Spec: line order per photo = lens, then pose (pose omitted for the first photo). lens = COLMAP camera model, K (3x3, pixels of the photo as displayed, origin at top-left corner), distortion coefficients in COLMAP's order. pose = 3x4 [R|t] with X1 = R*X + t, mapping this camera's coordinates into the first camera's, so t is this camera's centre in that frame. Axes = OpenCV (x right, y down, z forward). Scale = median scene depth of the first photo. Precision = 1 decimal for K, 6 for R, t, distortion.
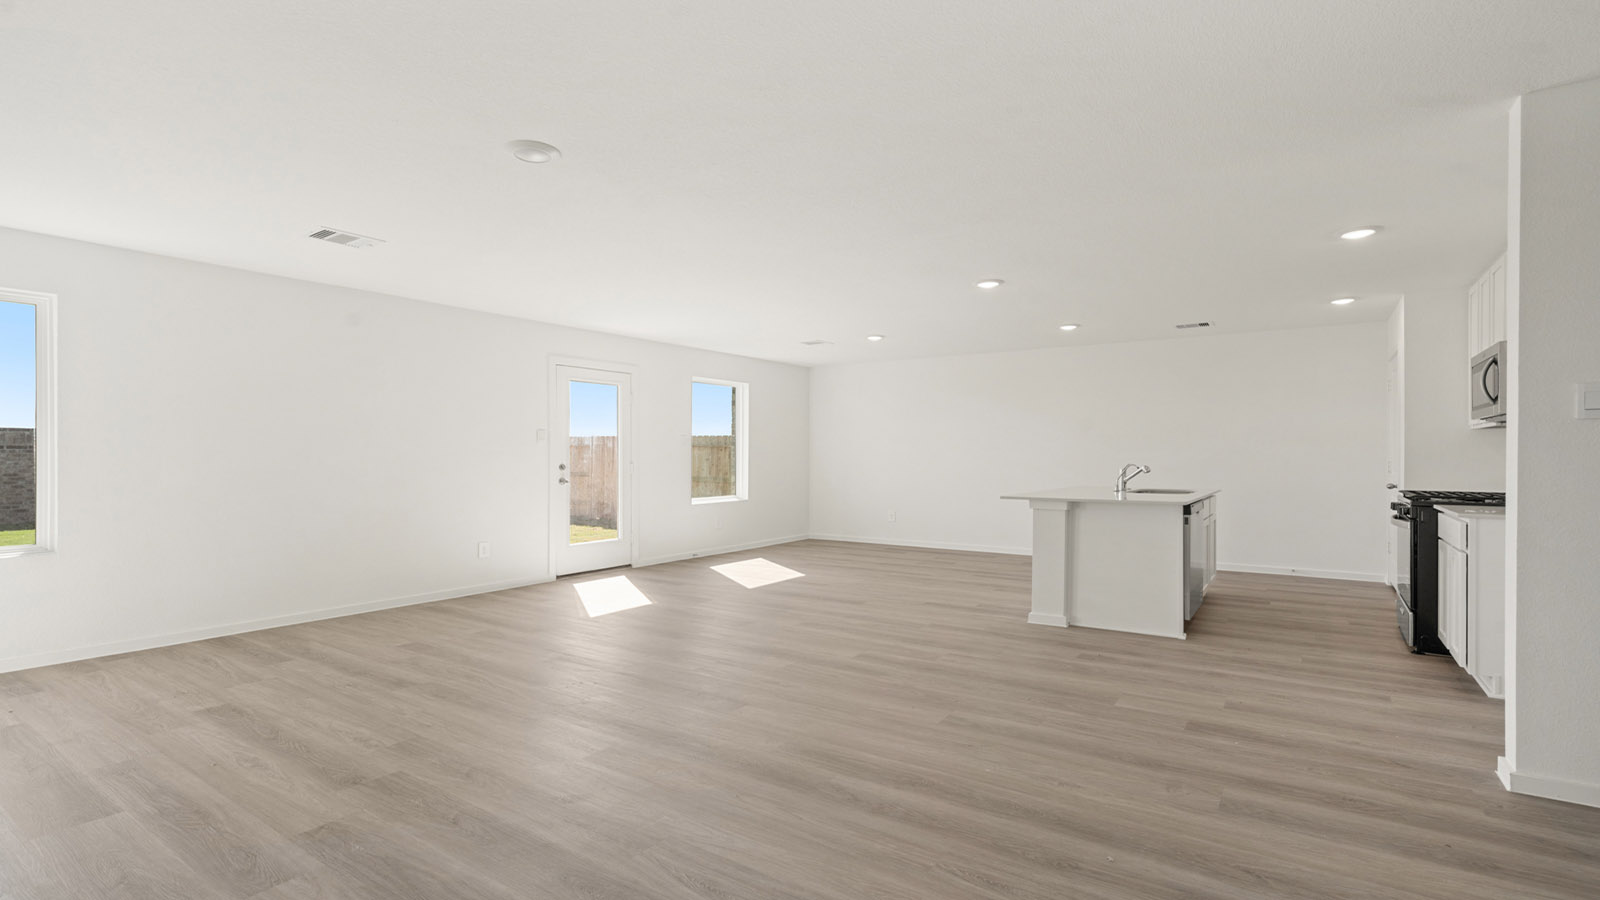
lens RADIAL K [[739.9, 0, 802.0], [0, 739.9, 459.5], [0, 0, 1]] dist [-0.001002, 0.000355]
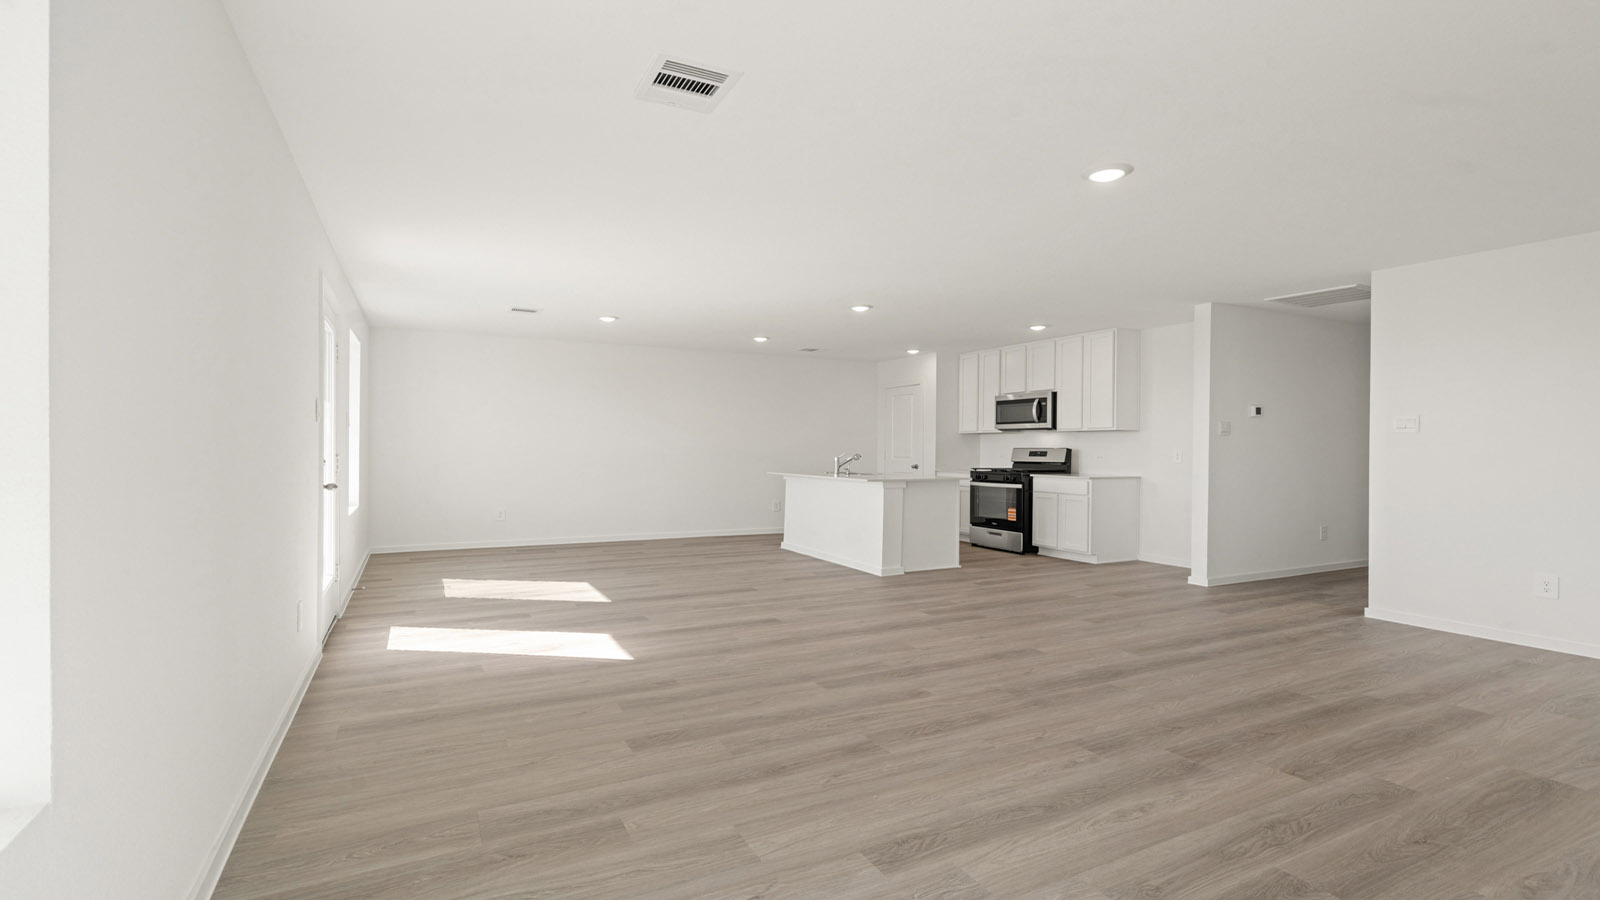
lens RADIAL K [[739.9, 0, 802.0], [0, 739.9, 459.5], [0, 0, 1]] dist [-0.001002, 0.000355]
pose [[0.467466, -0.012261, 0.883926, -1.398777], [-0.002285, 0.999884, 0.015077, -0.005935], [-0.884008, -0.009068, 0.467384, 0.790439]]
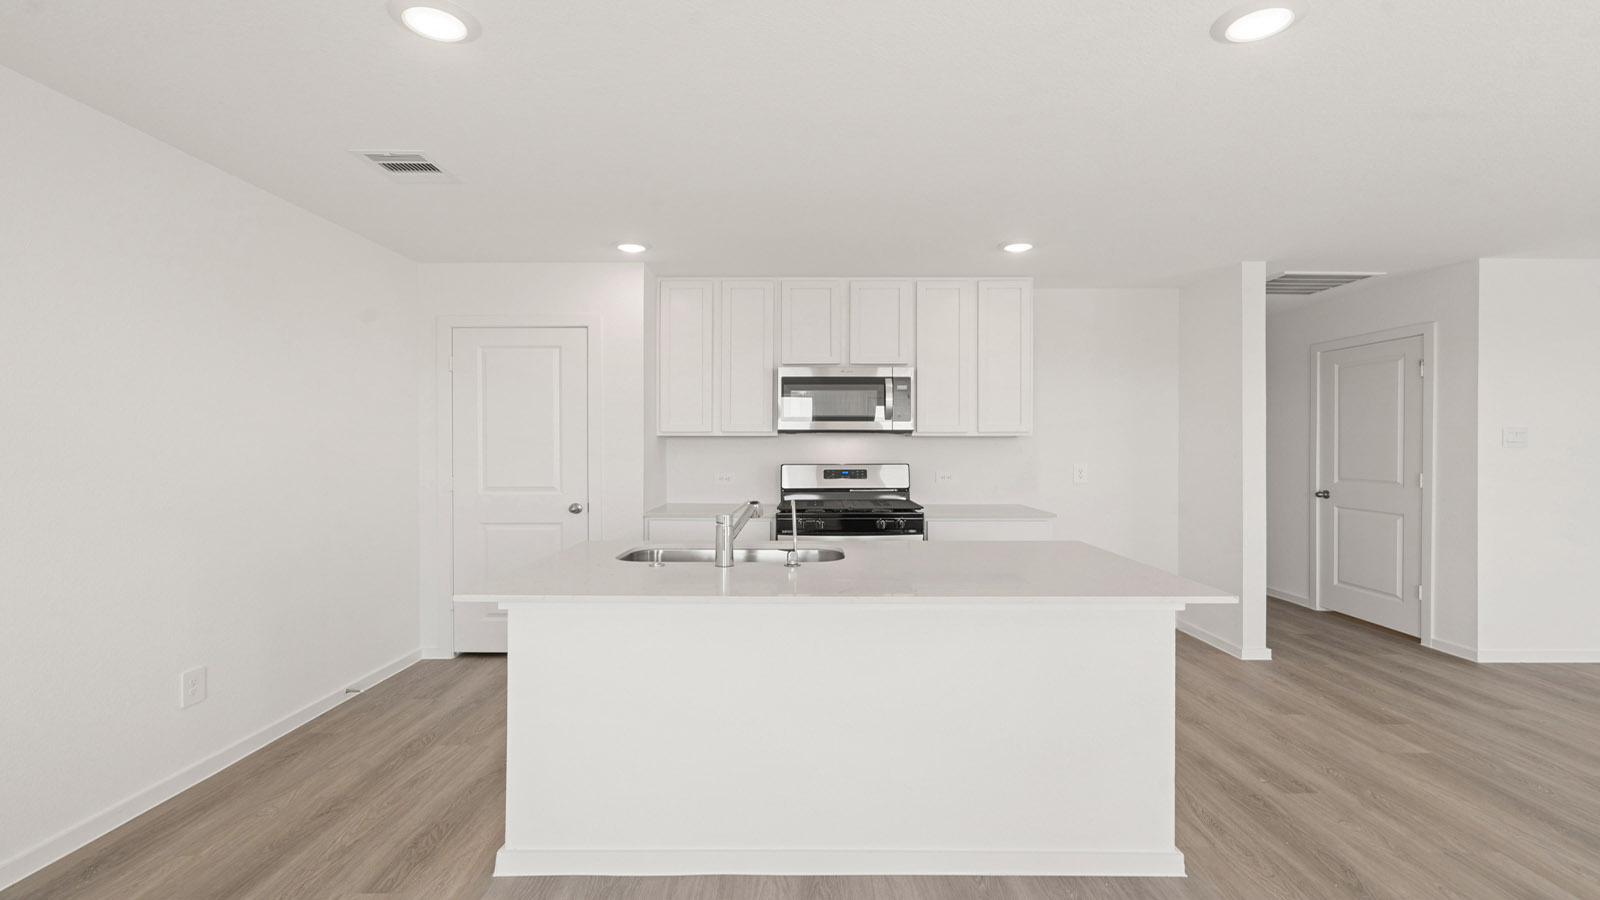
lens RADIAL K [[725.1, 0, 800.0], [0, 725.1, 450.0], [0, 0, 1]] dist [-0.003253, 0.000089]
pose [[-0.564825, -0.003978, 0.825201, 0.131977], [0.002461, 0.999976, 0.006505, -0.047235], [-0.825207, 0.005705, -0.564801, 2.182411]]
